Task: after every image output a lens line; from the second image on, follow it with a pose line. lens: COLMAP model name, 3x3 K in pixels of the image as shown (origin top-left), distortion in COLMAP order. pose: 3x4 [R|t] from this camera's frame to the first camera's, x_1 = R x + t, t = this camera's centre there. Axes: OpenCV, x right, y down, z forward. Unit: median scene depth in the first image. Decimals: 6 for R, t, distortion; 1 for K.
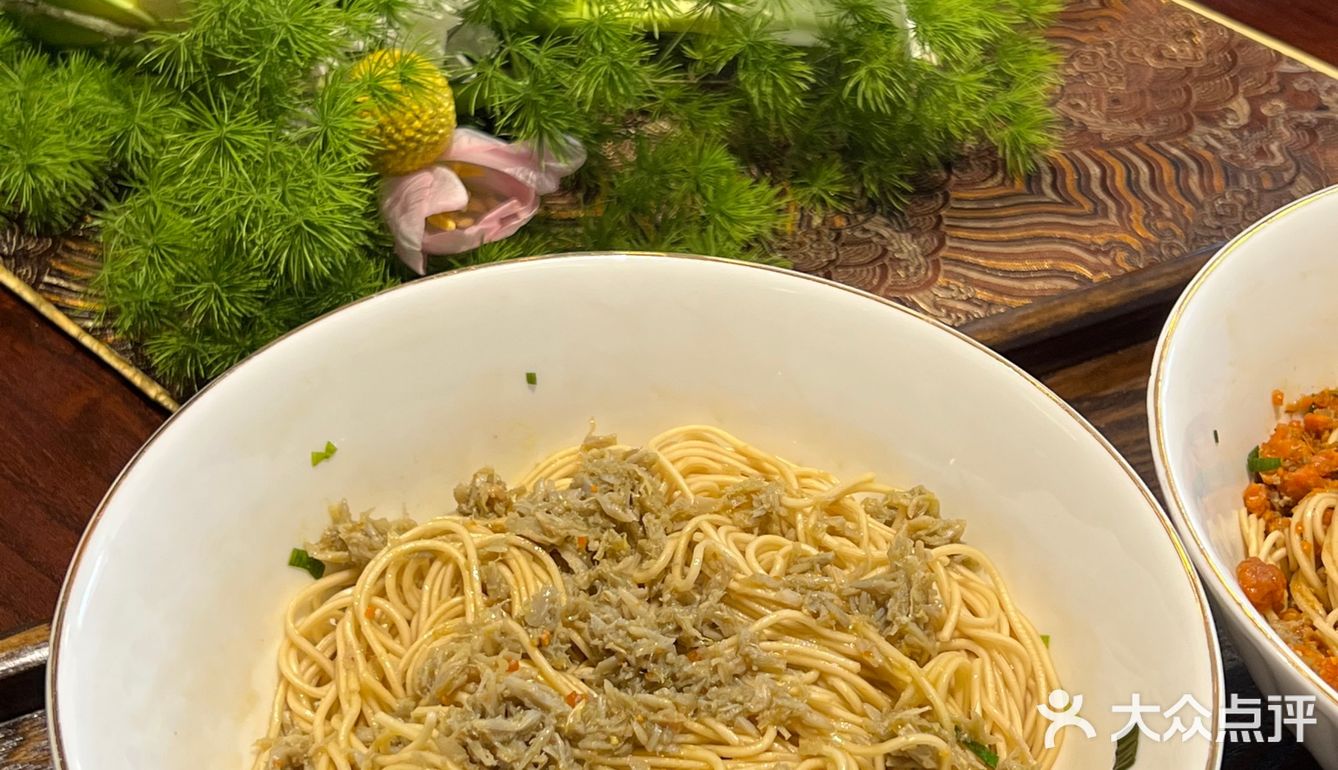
lens RADIAL K [[2164.1, 0, 642.1], [0, 2164.1, 442.2], [0, 0, 1]] dist [0.187990, -0.245621]
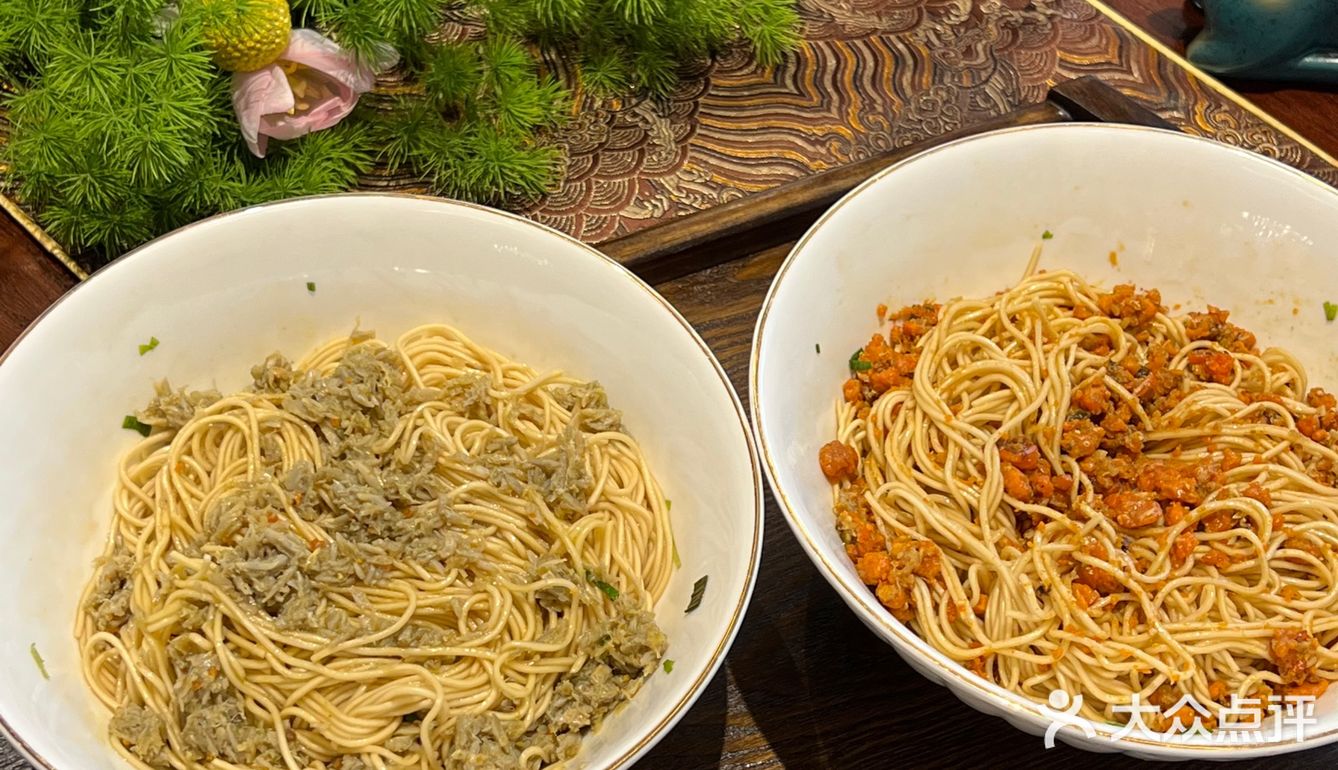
lens RADIAL K [[2164.1, 0, 642.1], [0, 2164.1, 442.2], [0, 0, 1]] dist [0.187990, -0.245621]
pose [[0.998943, 0.037551, -0.026521, 0.193829], [-0.031706, 0.980484, 0.194024, -0.204351], [0.033289, -0.192978, 0.980638, -0.327593]]
